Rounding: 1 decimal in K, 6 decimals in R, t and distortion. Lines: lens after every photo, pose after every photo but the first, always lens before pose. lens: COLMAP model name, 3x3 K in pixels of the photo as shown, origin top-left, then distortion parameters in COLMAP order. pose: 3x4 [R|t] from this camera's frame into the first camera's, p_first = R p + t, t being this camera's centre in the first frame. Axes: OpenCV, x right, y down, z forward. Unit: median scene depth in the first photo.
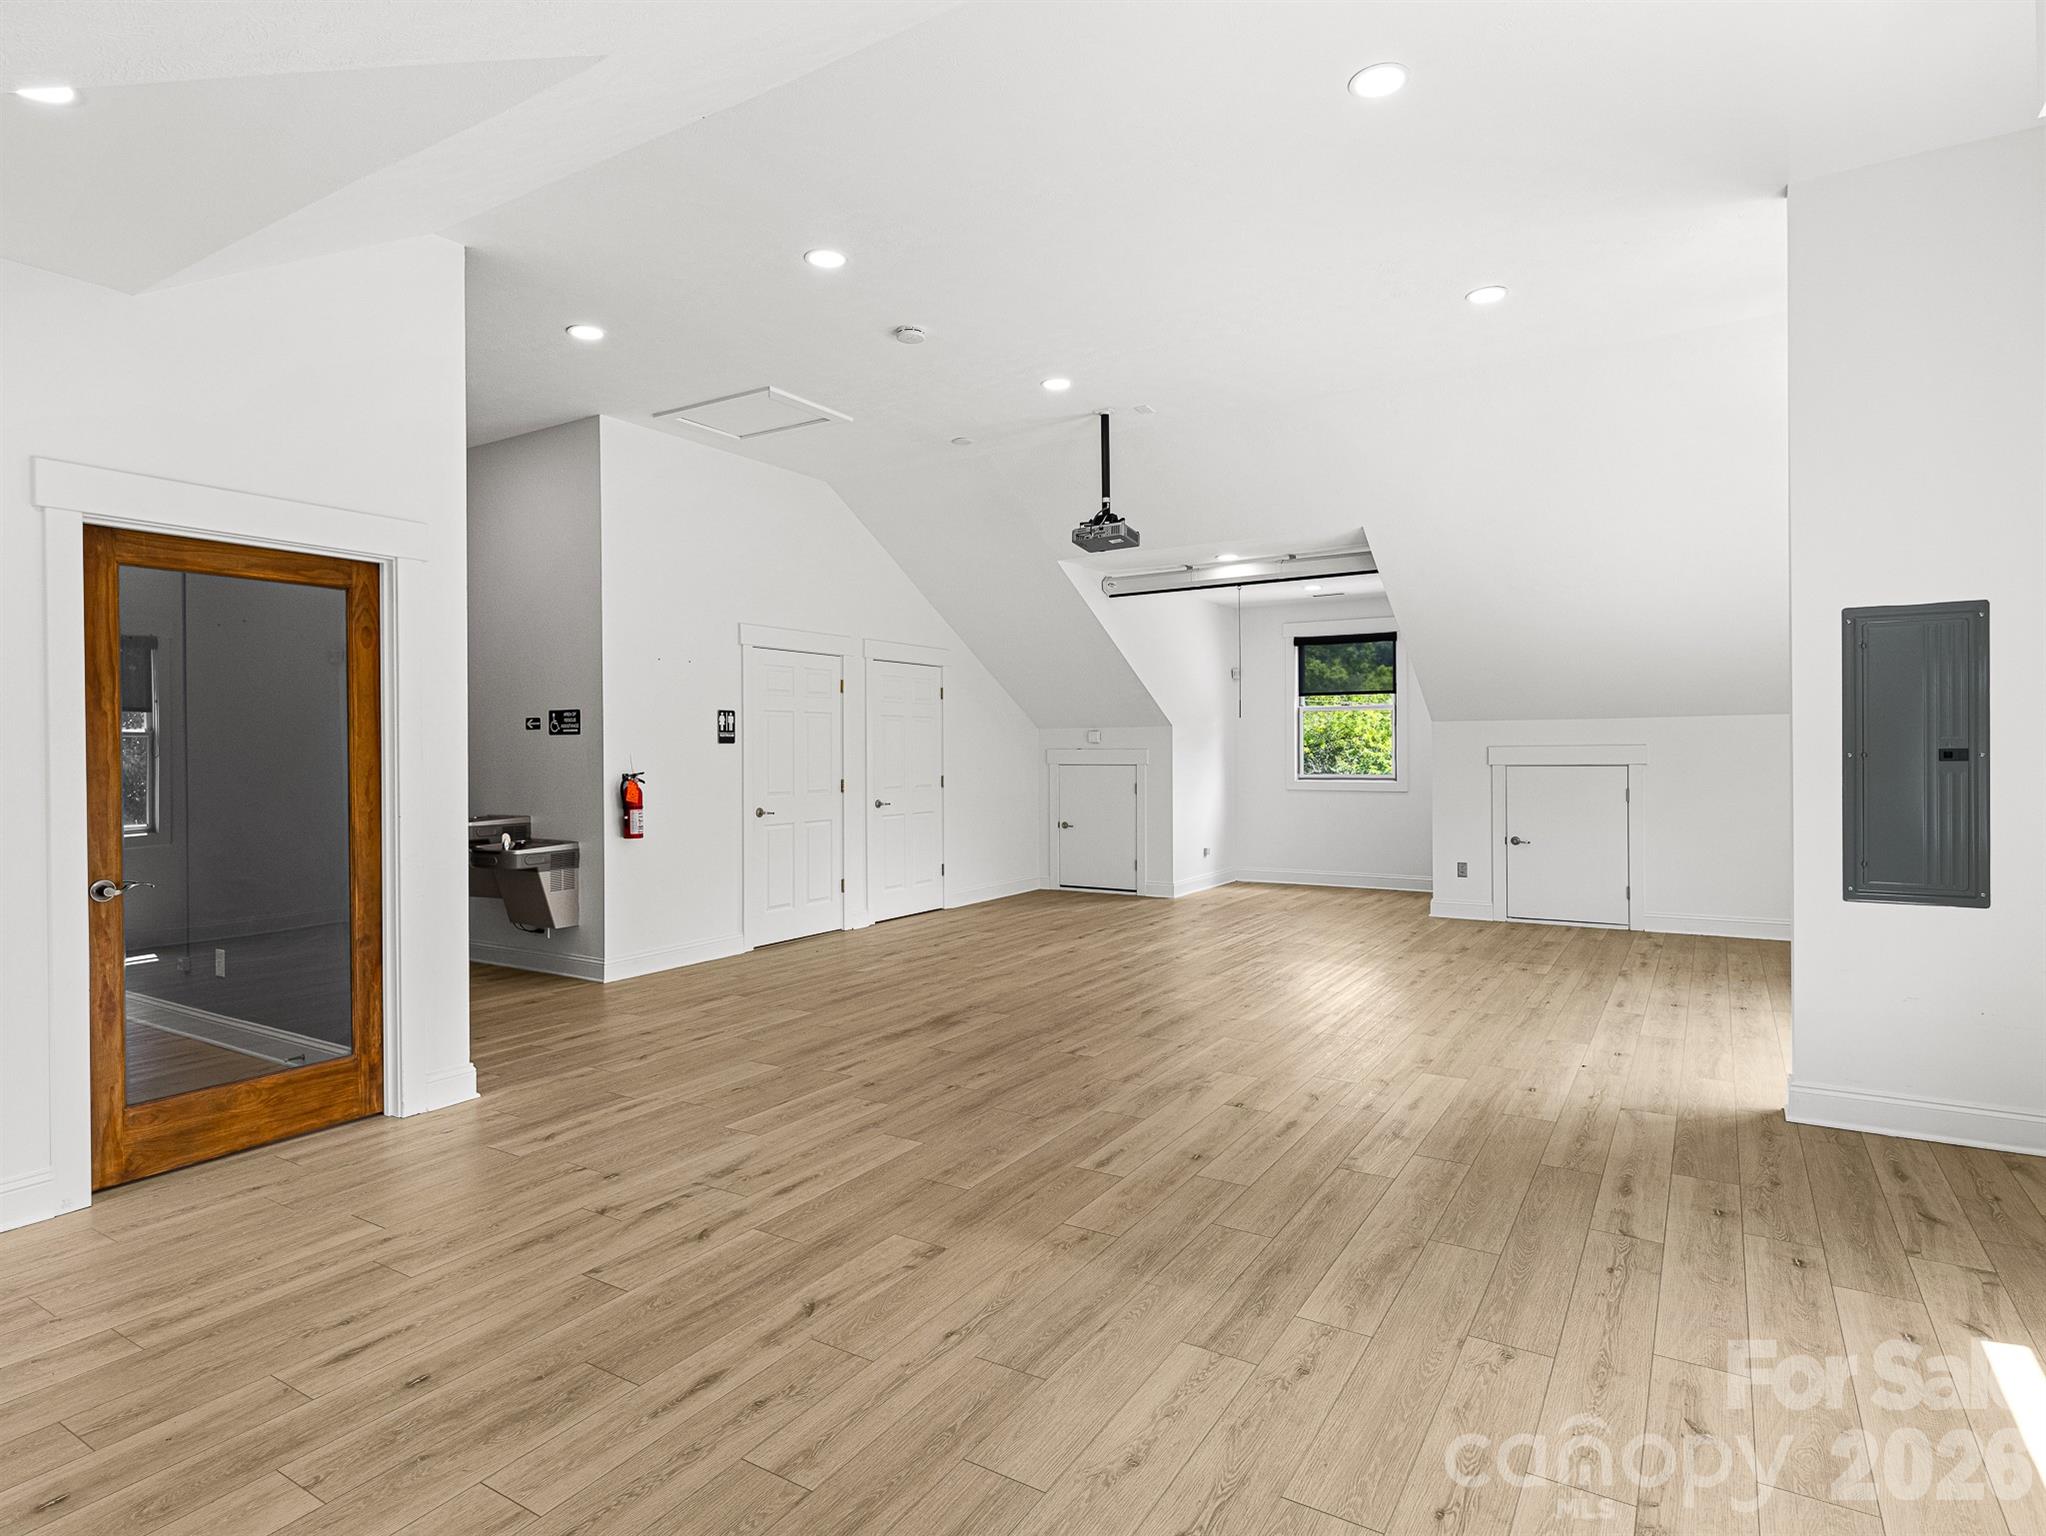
lens RADIAL K [[1121.8, 0, 1023.2], [0, 1121.8, 753.1], [0, 0, 1]] dist [0.005114, -0.006119]
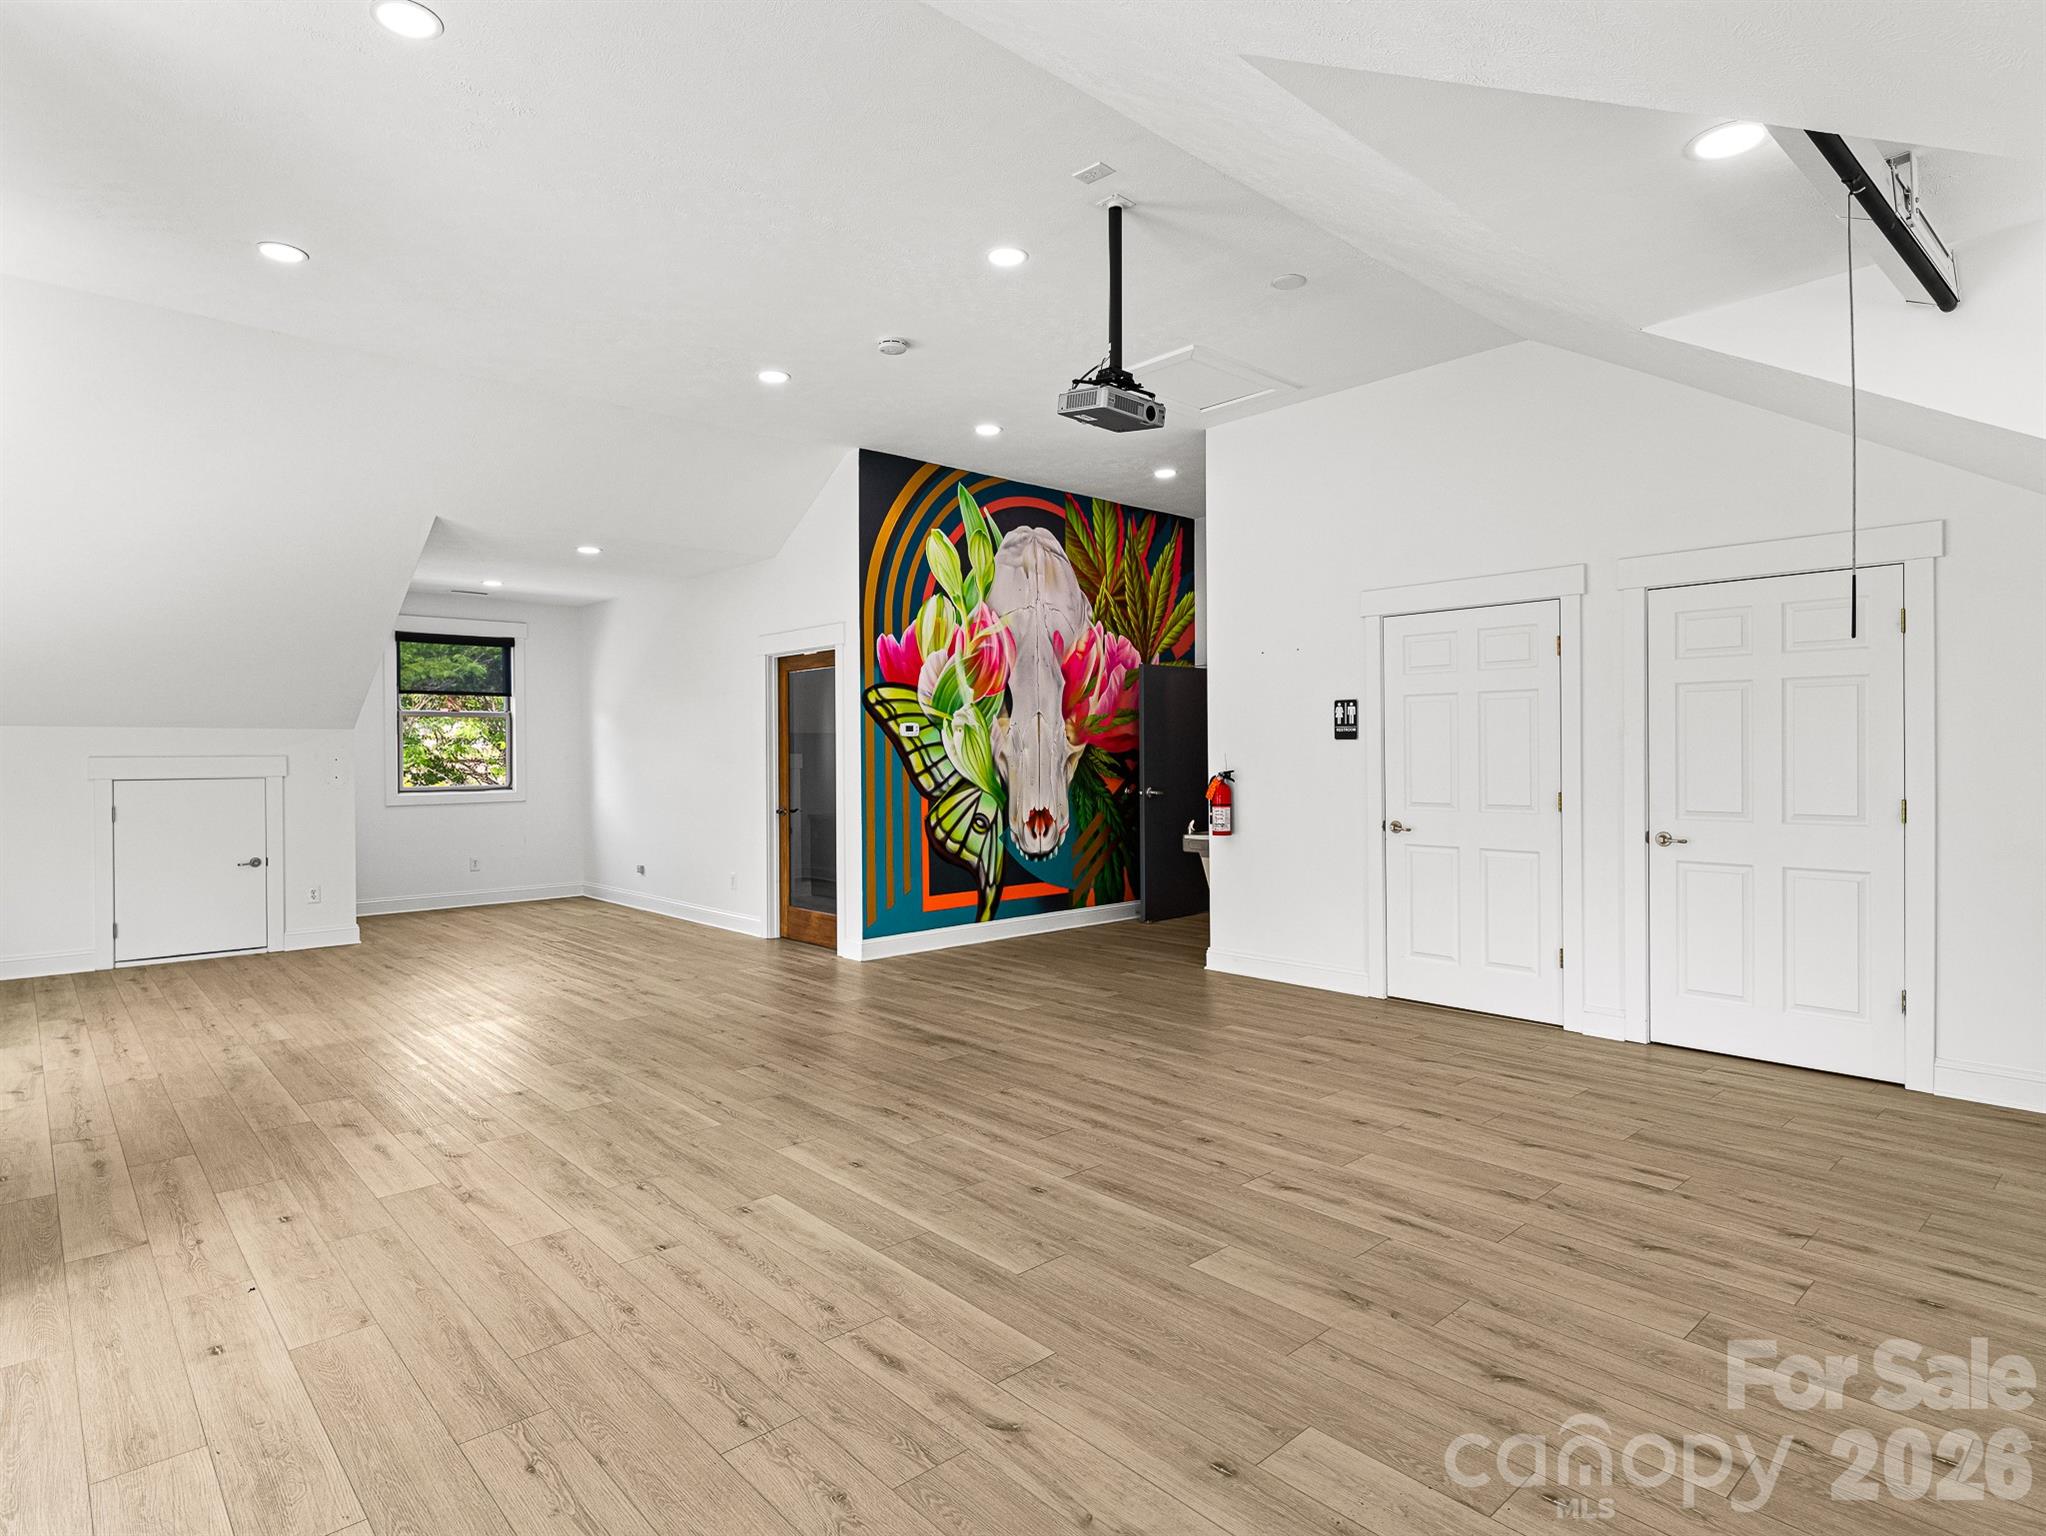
lens RADIAL K [[1121.8, 0, 1013.8], [0, 1121.8, 758.8], [0, 0, 1]] dist [0.005114, -0.006119]
pose [[-0.285451, 0.014445, -0.958284, 1.147985], [0.008522, 0.999885, 0.012534, -0.012569], [0.958355, -0.004588, -0.285541, 1.879558]]
